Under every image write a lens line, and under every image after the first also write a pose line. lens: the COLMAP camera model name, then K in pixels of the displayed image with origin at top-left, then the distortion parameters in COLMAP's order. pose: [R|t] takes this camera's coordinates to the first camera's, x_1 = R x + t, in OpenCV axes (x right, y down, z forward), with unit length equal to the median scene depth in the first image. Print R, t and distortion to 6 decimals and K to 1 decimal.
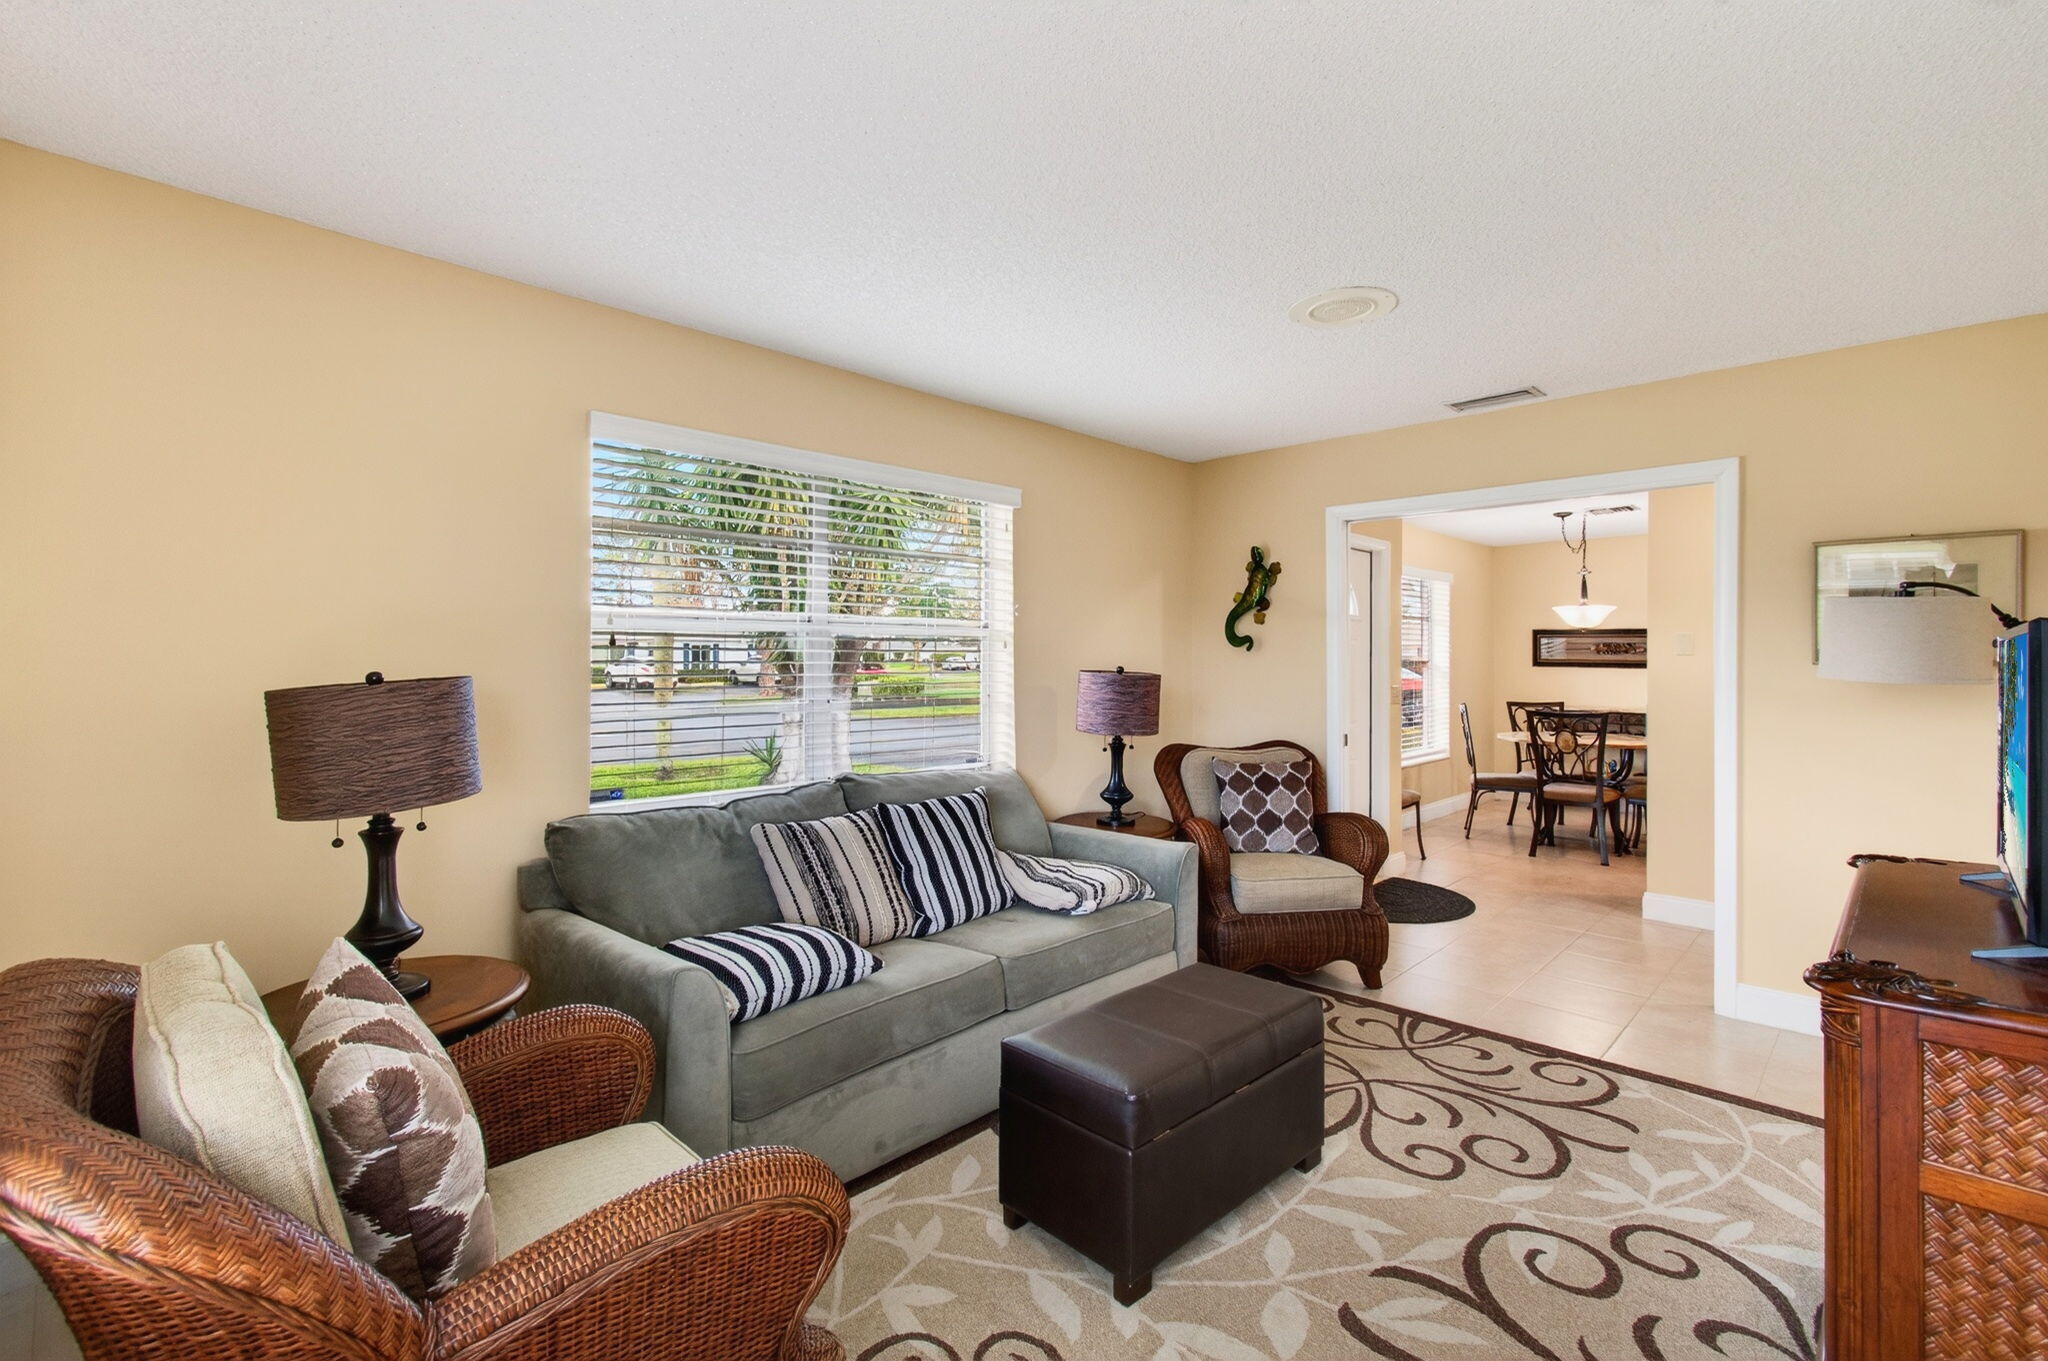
lens RADIAL K [[920.8, 0, 1022.4], [0, 920.8, 673.1], [0, 0, 1]] dist [-0.002433, 0.004214]
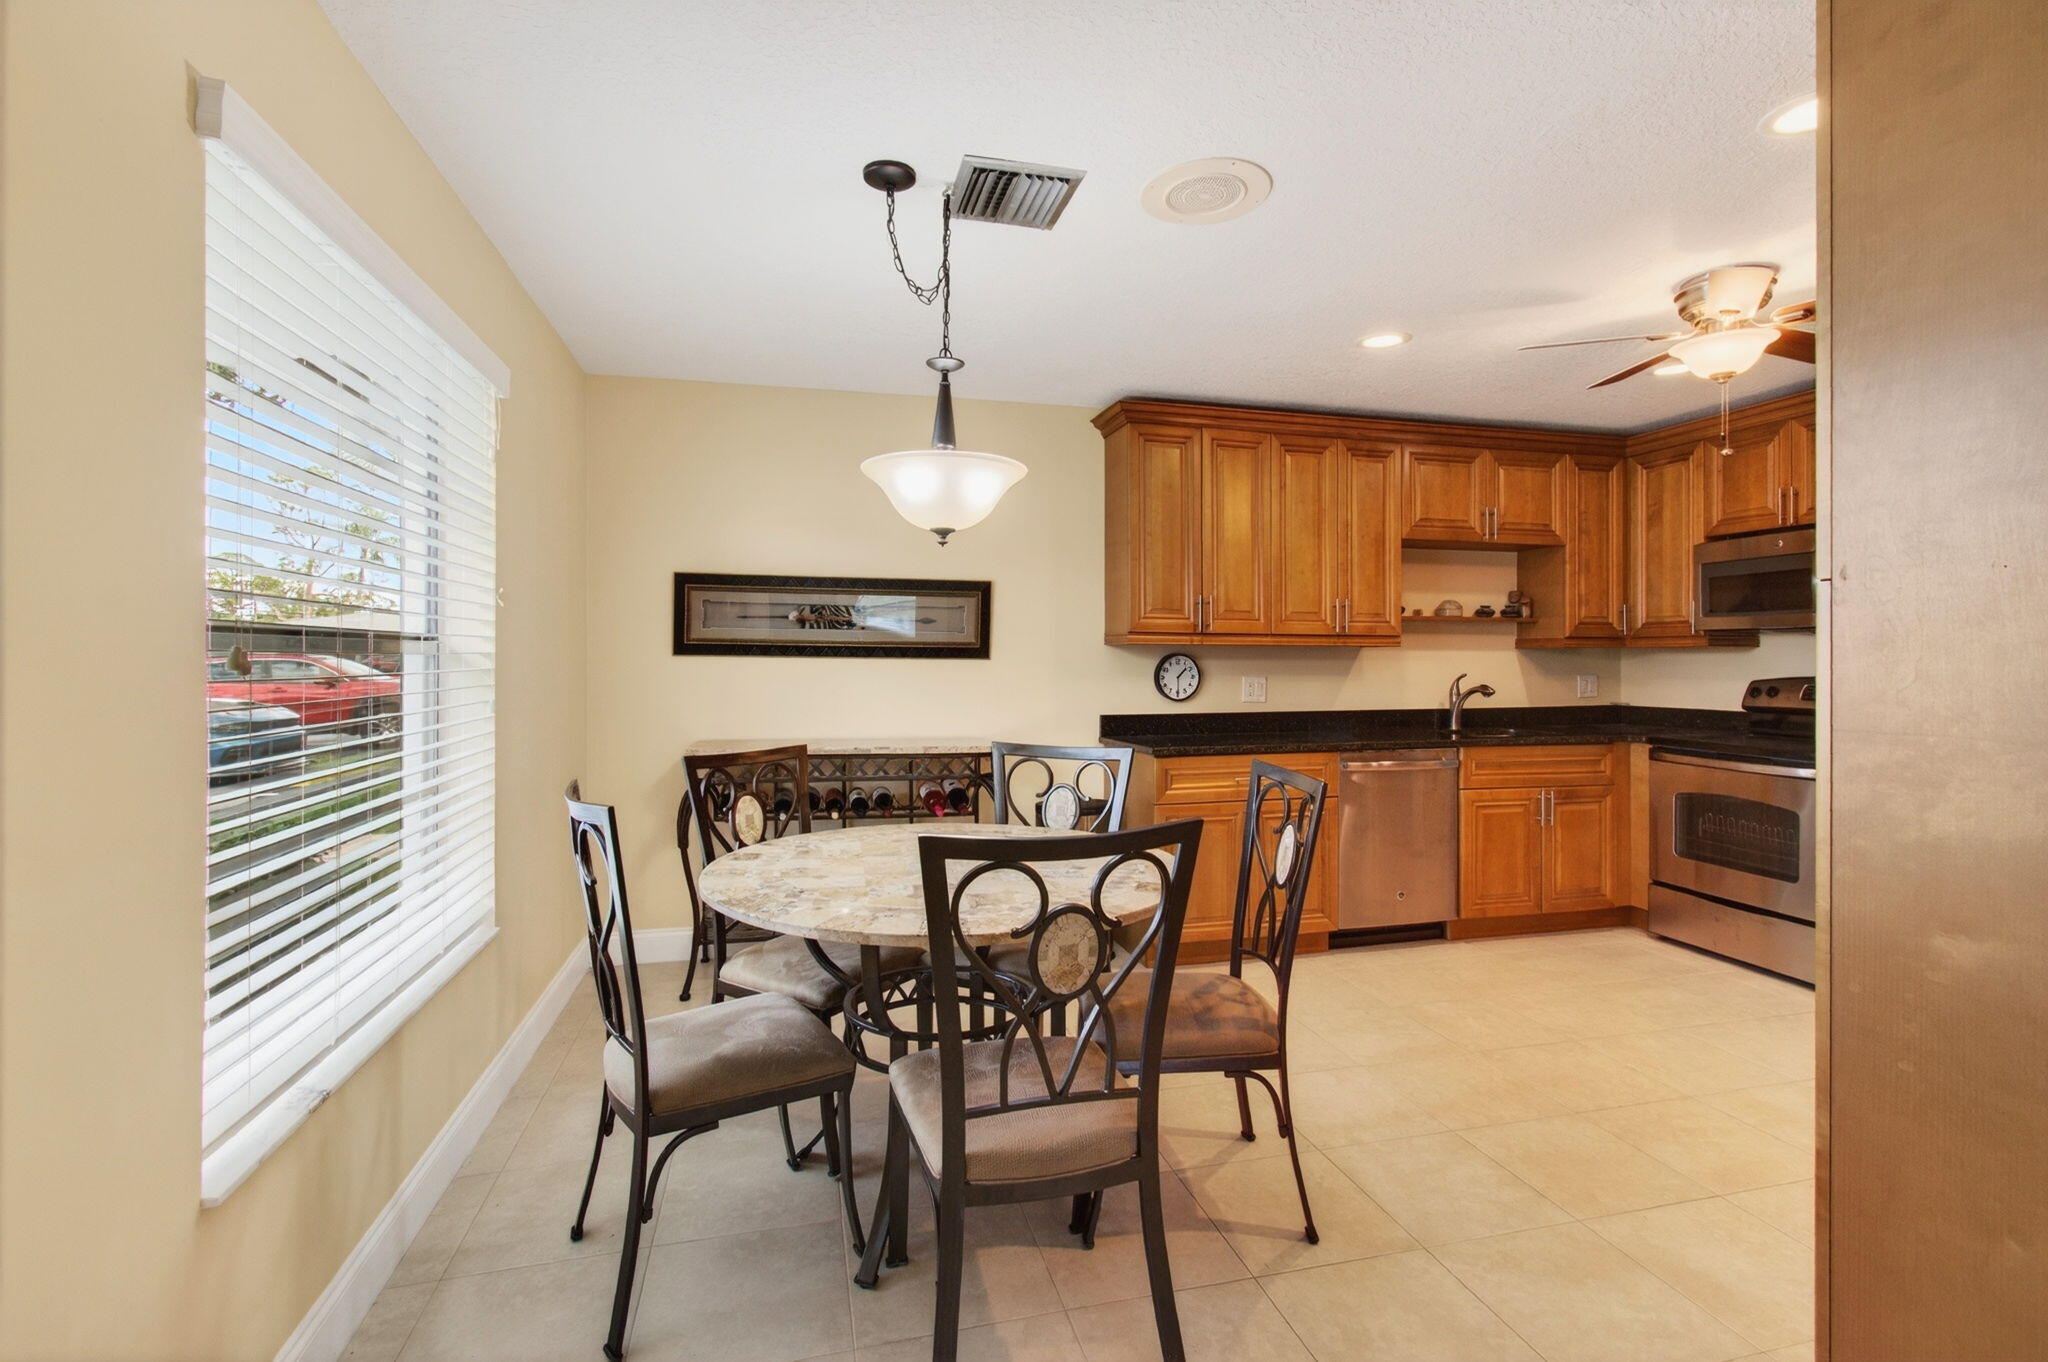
lens RADIAL K [[920.8, 0, 1014.5], [0, 920.8, 661.3], [0, 0, 1]] dist [-0.002433, 0.004214]
pose [[0.536320, 0.000196, 0.844015, 0.270873], [0.003922, 0.999989, -0.002725, -0.002607], [-0.844006, 0.004771, 0.536313, 0.630413]]
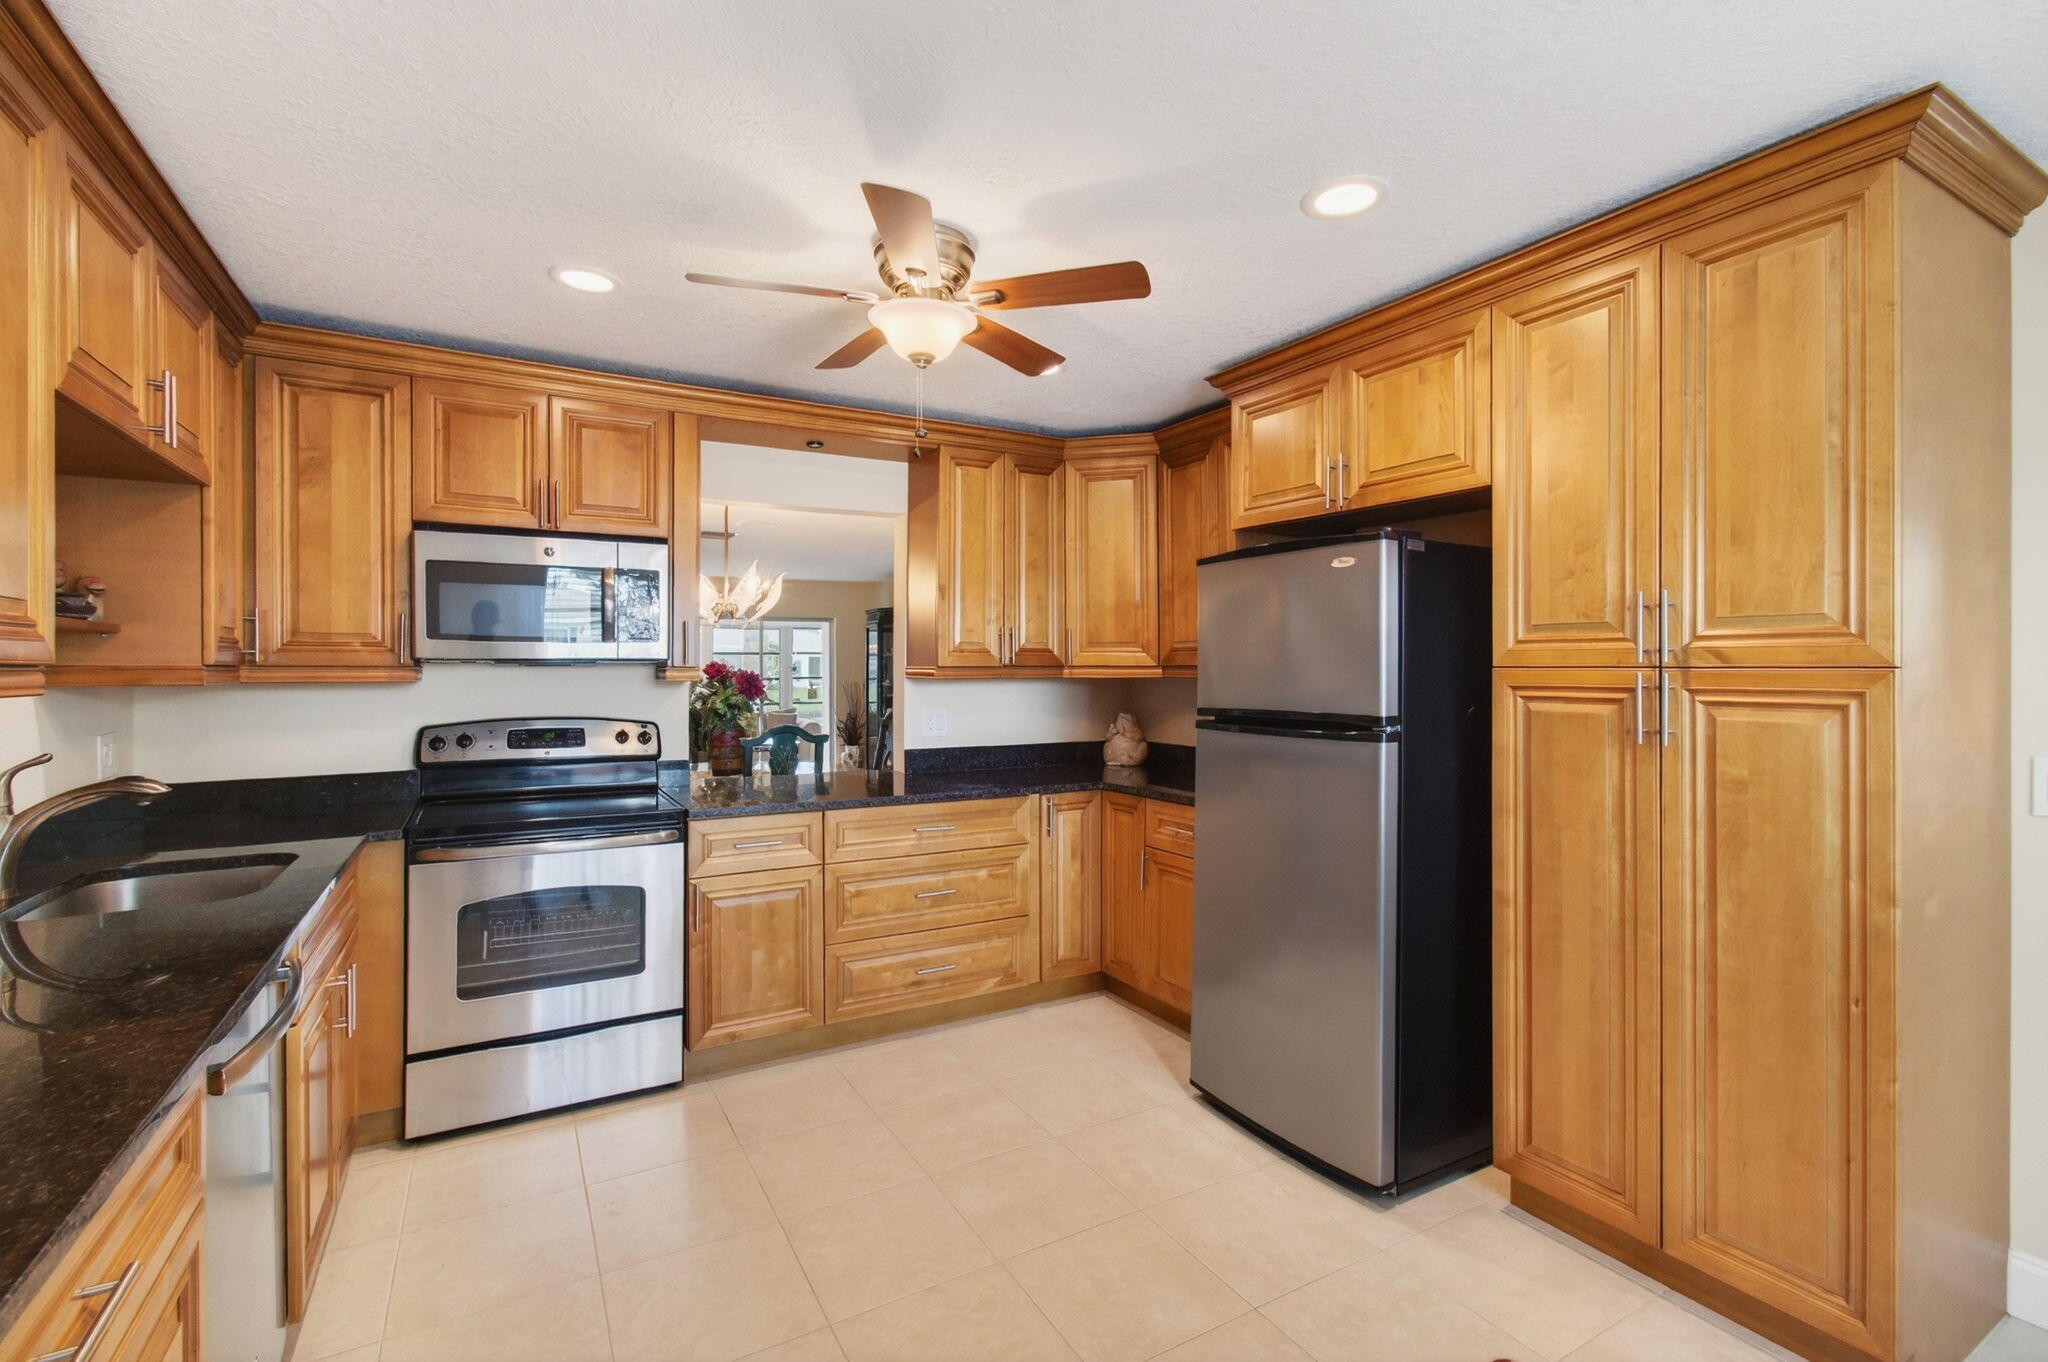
lens RADIAL K [[920.8, 0, 1022.1], [0, 920.8, 664.3], [0, 0, 1]] dist [-0.002433, 0.004214]
pose [[-0.957251, -0.000289, 0.289258, 0.576196], [0.000383, 0.999997, 0.002266, -0.017203], [-0.289258, 0.002280, -0.957248, 0.838983]]
